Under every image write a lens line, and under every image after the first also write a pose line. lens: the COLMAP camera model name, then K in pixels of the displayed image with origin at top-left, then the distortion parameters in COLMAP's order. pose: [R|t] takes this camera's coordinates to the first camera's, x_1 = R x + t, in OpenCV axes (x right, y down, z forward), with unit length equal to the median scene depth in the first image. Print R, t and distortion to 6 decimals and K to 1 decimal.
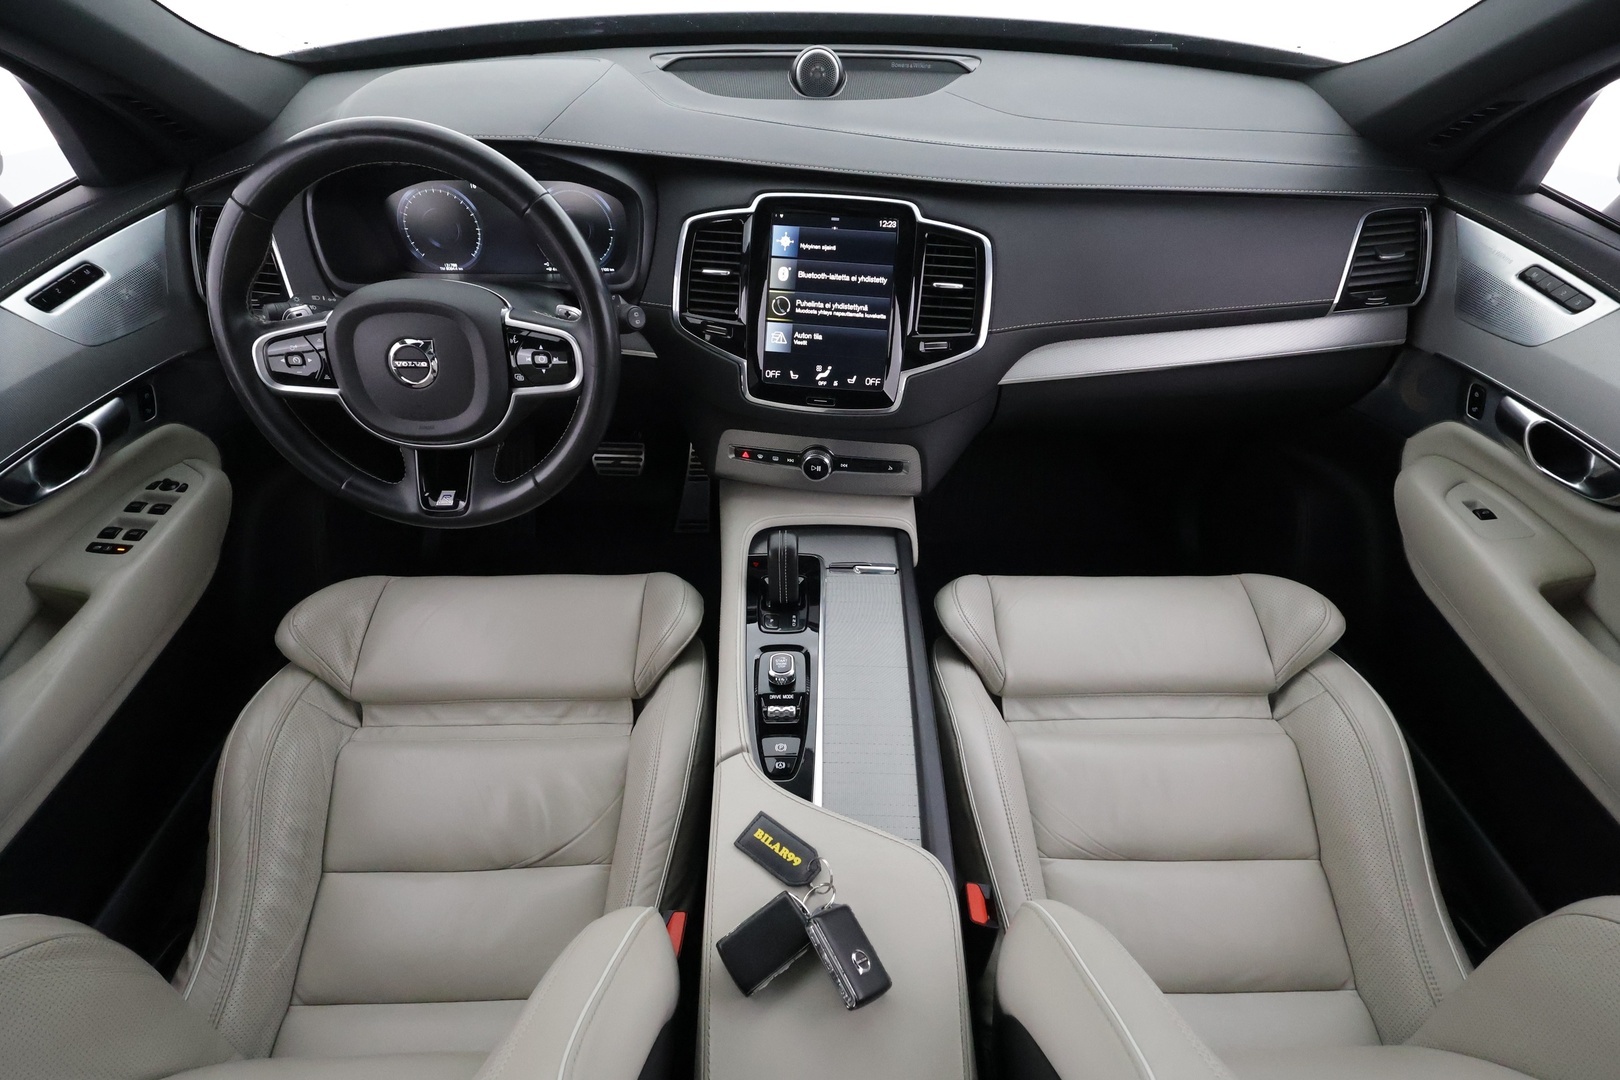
lens RADIAL K [[741.9, 0, 806.5], [0, 741.9, 533.0], [0, 0, 1]] dist [0.001234, 0.001282]
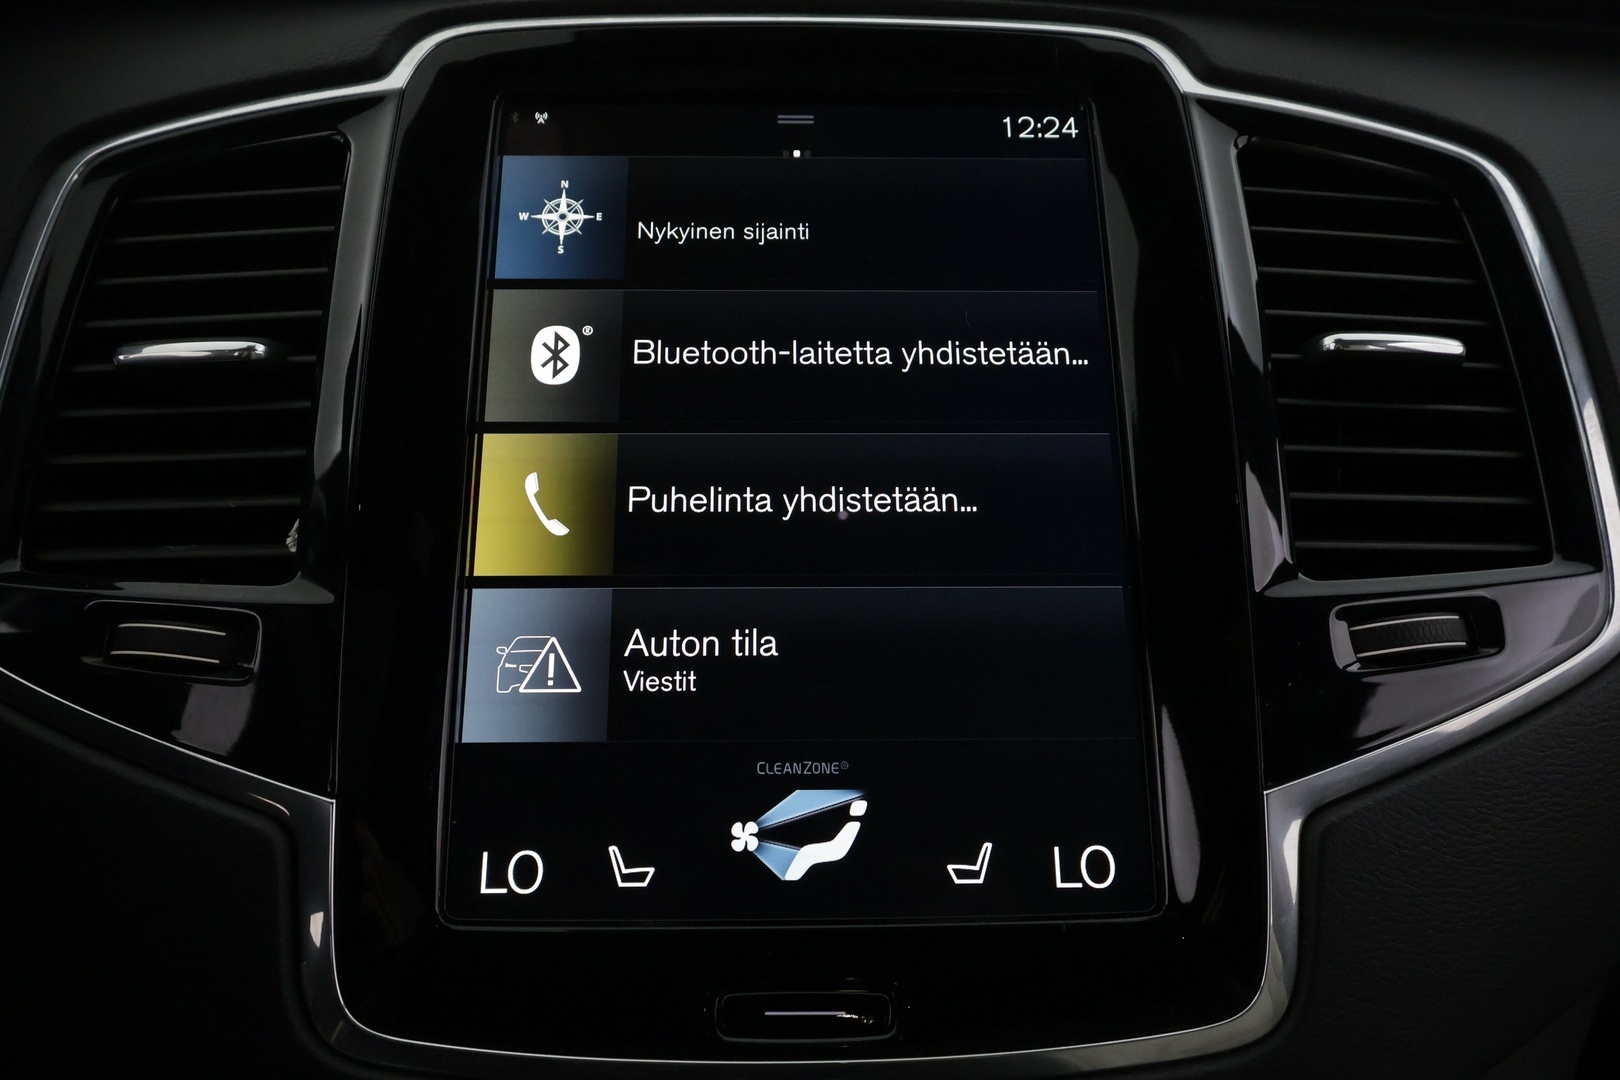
lens RADIAL K [[1263.3, 0, 813.5], [0, 1263.3, 534.8], [0, 0, 1]] dist [0.006721, -0.006470]
pose [[0.989543, -0.049944, 0.135318, -0.011121], [0.107872, 0.879032, -0.464398, -0.143350], [-0.095755, 0.474139, 0.875228, 0.719432]]
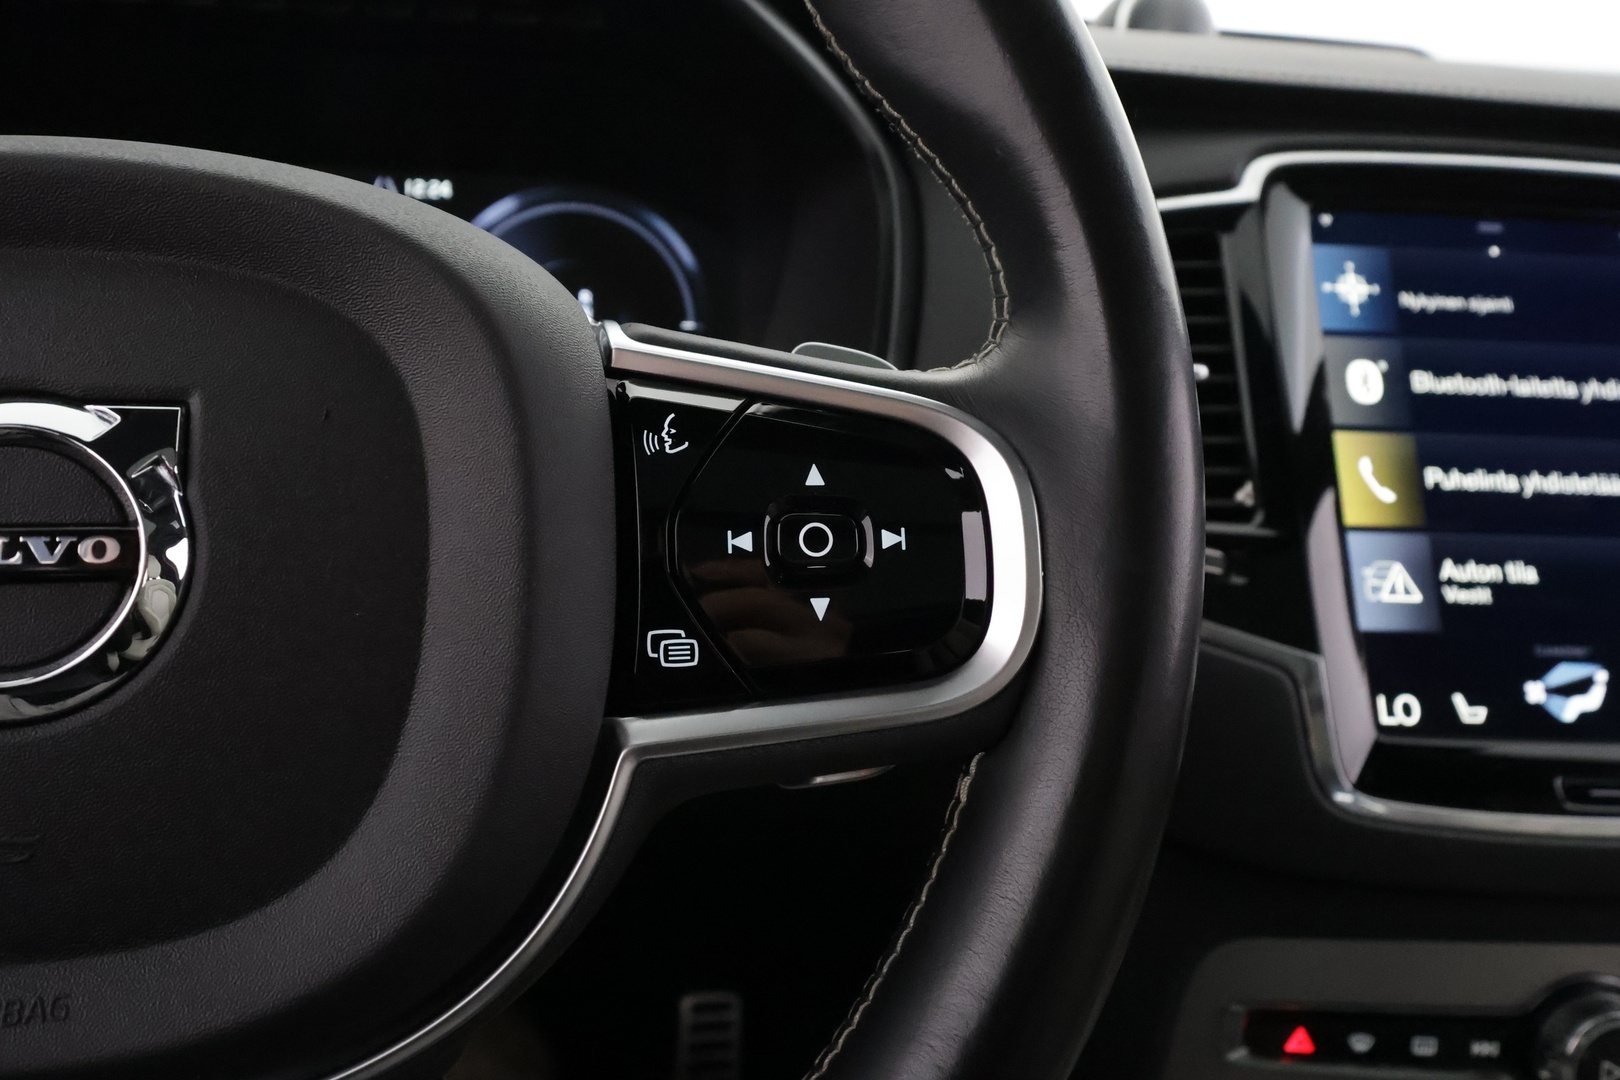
lens RADIAL K [[1263.3, 0, 811.7], [0, 1263.3, 537.1], [0, 0, 1]] dist [0.006721, -0.006470]
pose [[0.982979, -0.017796, 0.182853, -0.342943], [0.101090, 0.883468, -0.457456, -0.083025], [-0.153404, 0.468154, 0.870229, 0.617980]]
